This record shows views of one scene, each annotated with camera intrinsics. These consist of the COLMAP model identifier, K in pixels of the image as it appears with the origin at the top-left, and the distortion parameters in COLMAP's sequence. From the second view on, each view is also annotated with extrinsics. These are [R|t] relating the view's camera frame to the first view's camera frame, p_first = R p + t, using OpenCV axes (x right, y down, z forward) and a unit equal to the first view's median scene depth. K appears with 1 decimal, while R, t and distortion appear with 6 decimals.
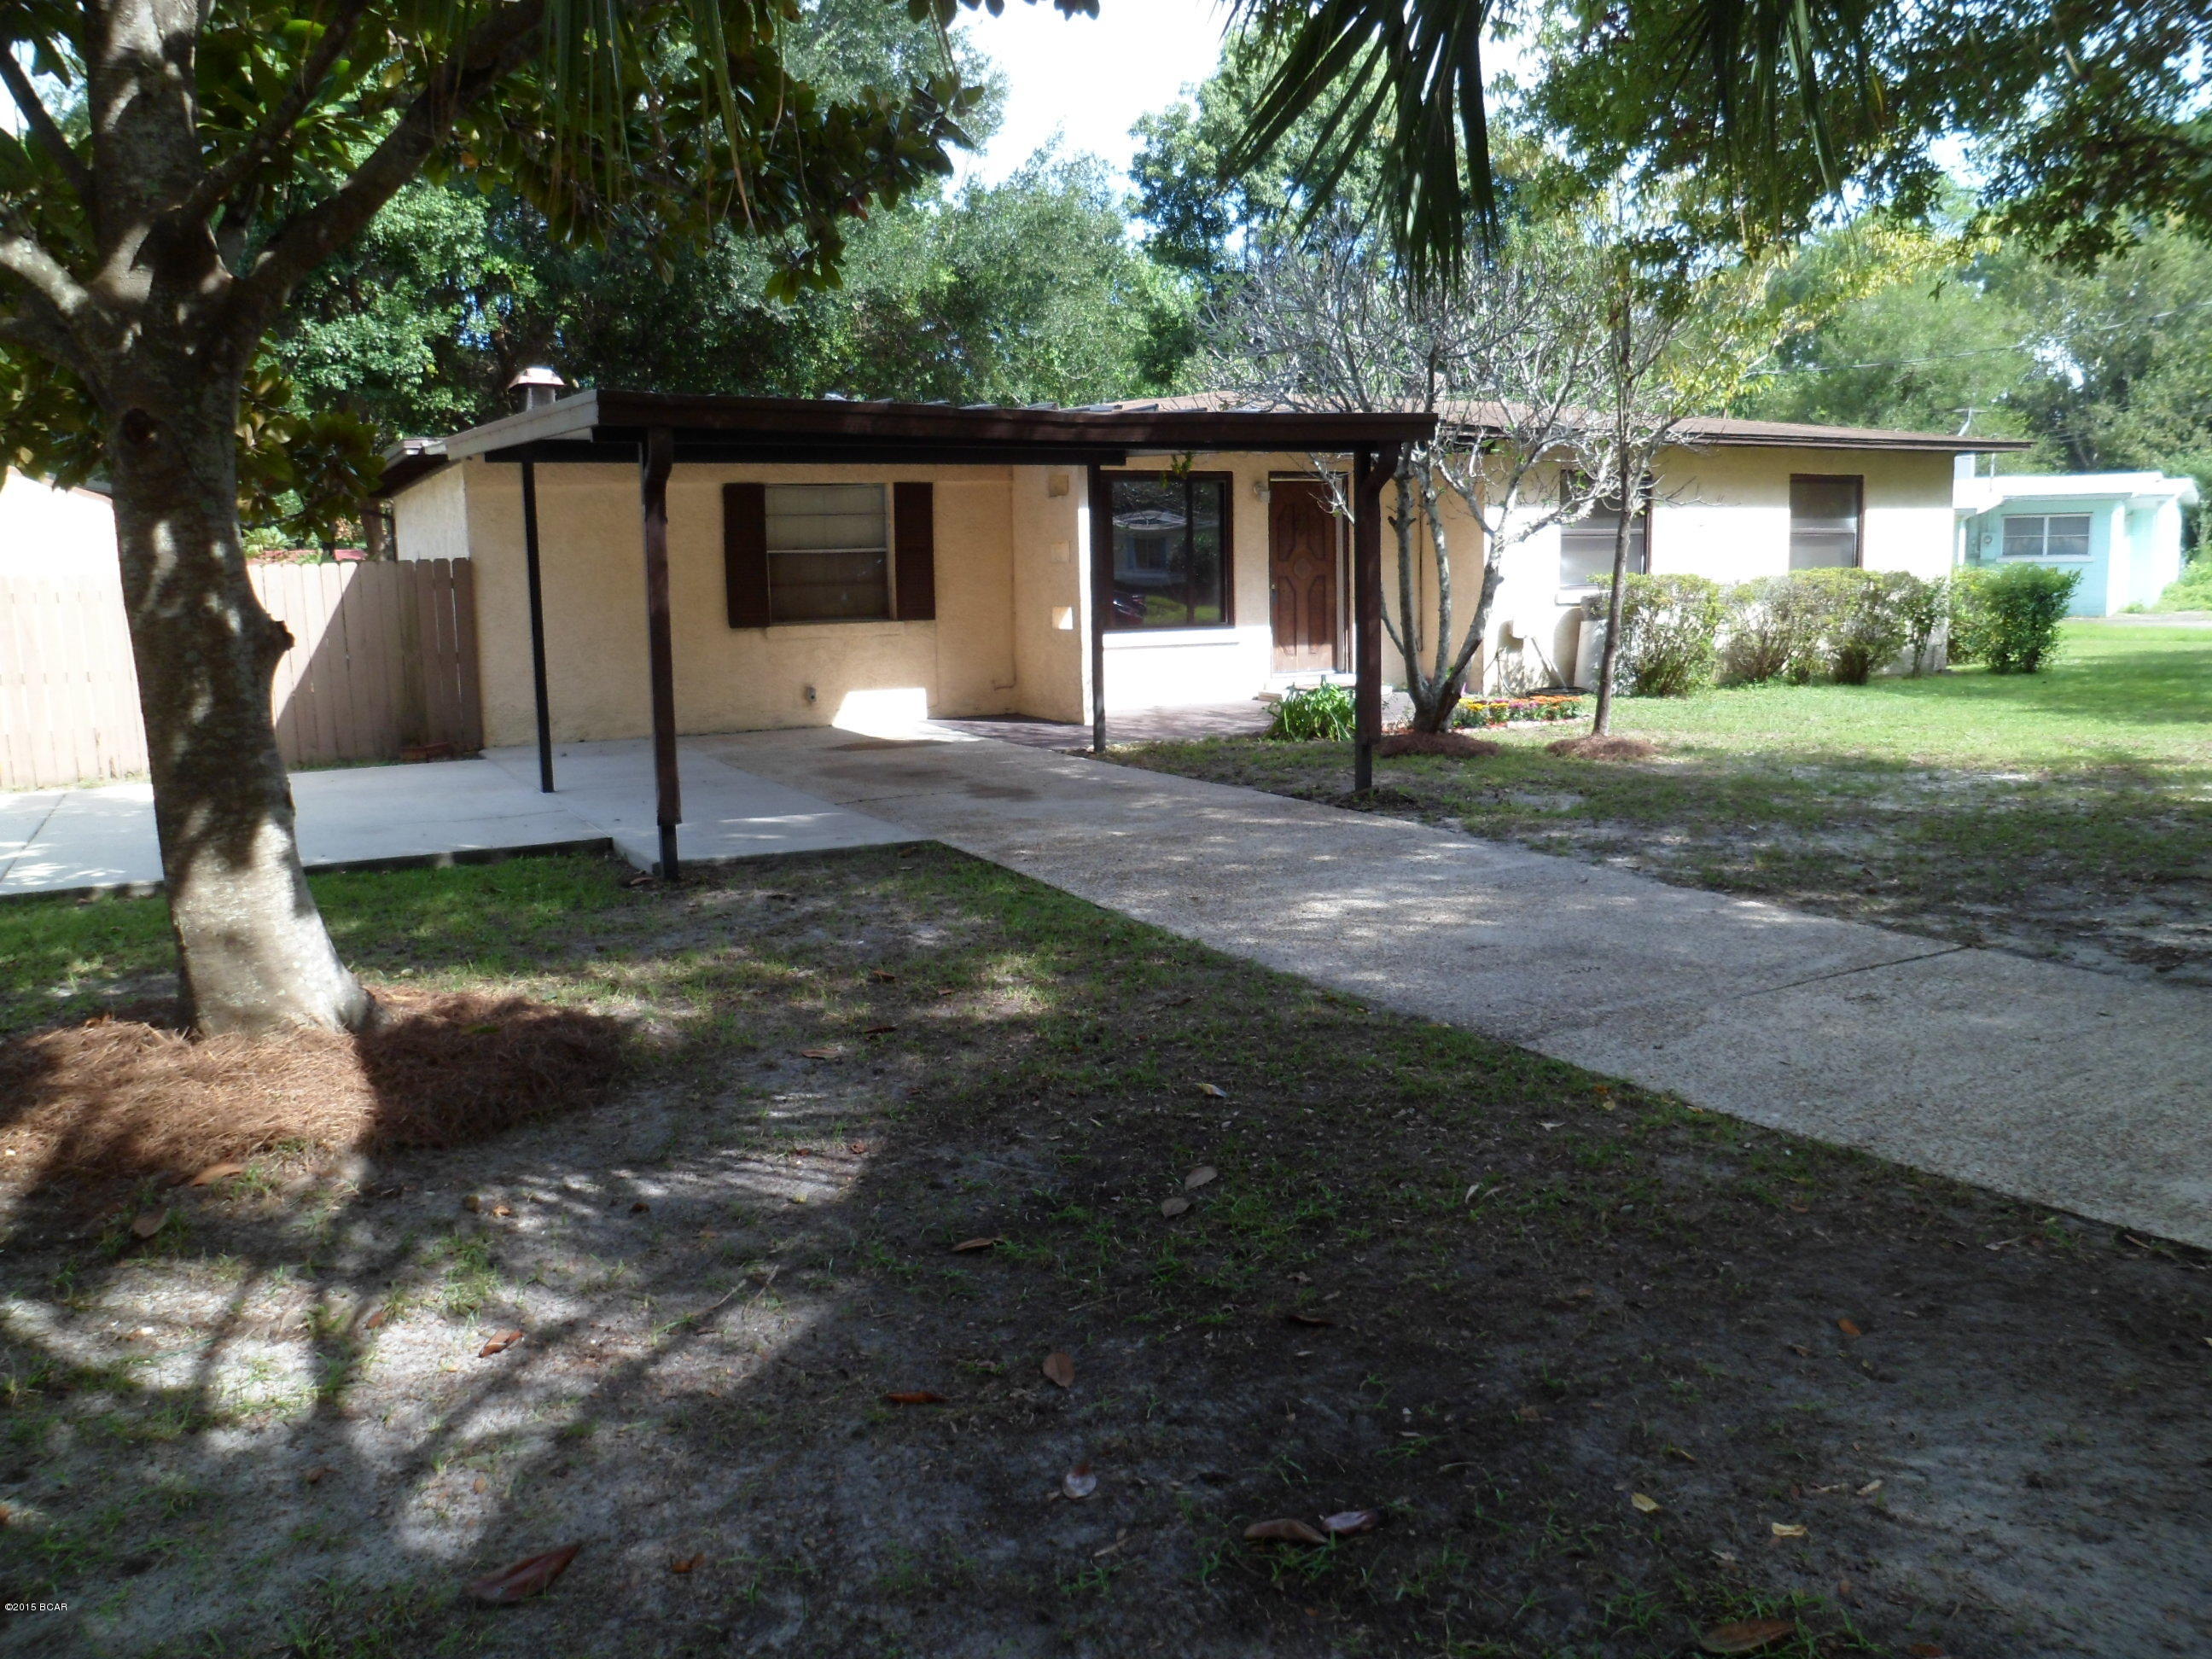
lens RADIAL K [[1730.2, 0, 1106.5], [0, 1730.2, 860.2], [0, 0, 1]] dist [-0.096590, -0.003632]
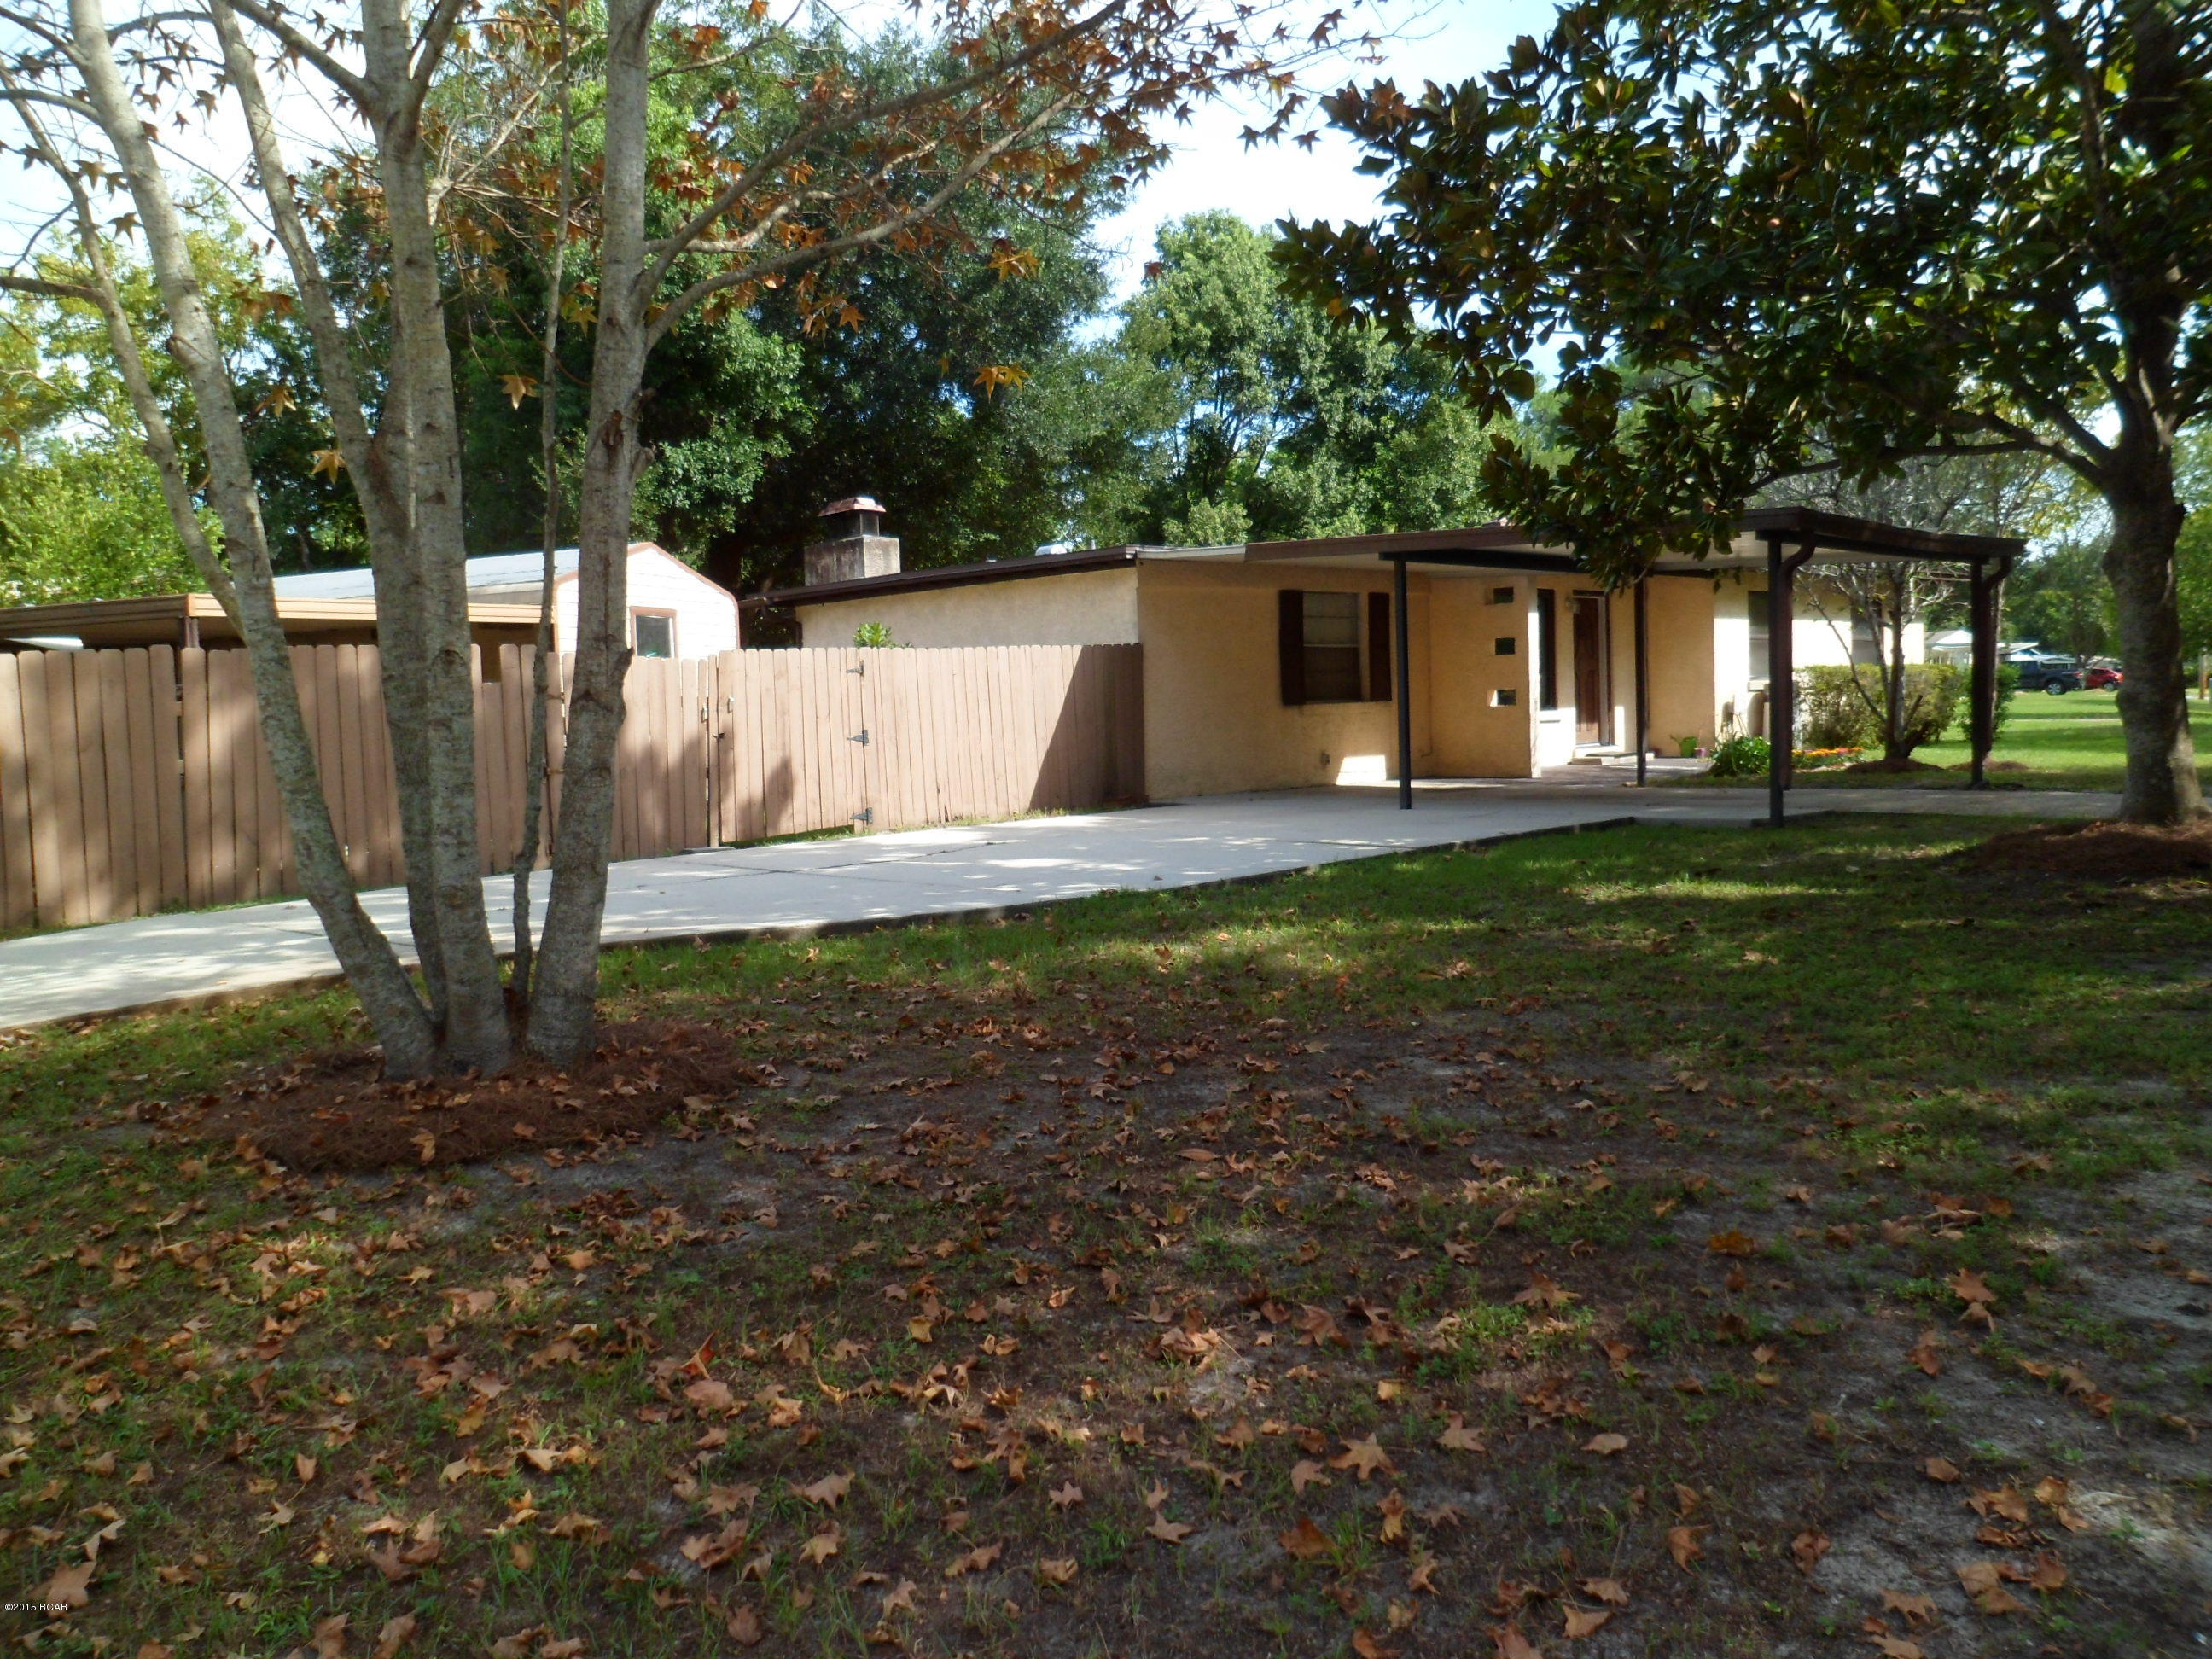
lens RADIAL K [[1733.1, 0, 1106.0], [0, 1733.1, 829.5], [0, 0, 1]] dist [-0.083954, 0.066795]
pose [[0.963235, -0.028763, 0.267116, -0.643321], [0.057190, 0.993417, -0.099257, 0.066892], [-0.262503, 0.110884, 0.958539, -0.144342]]
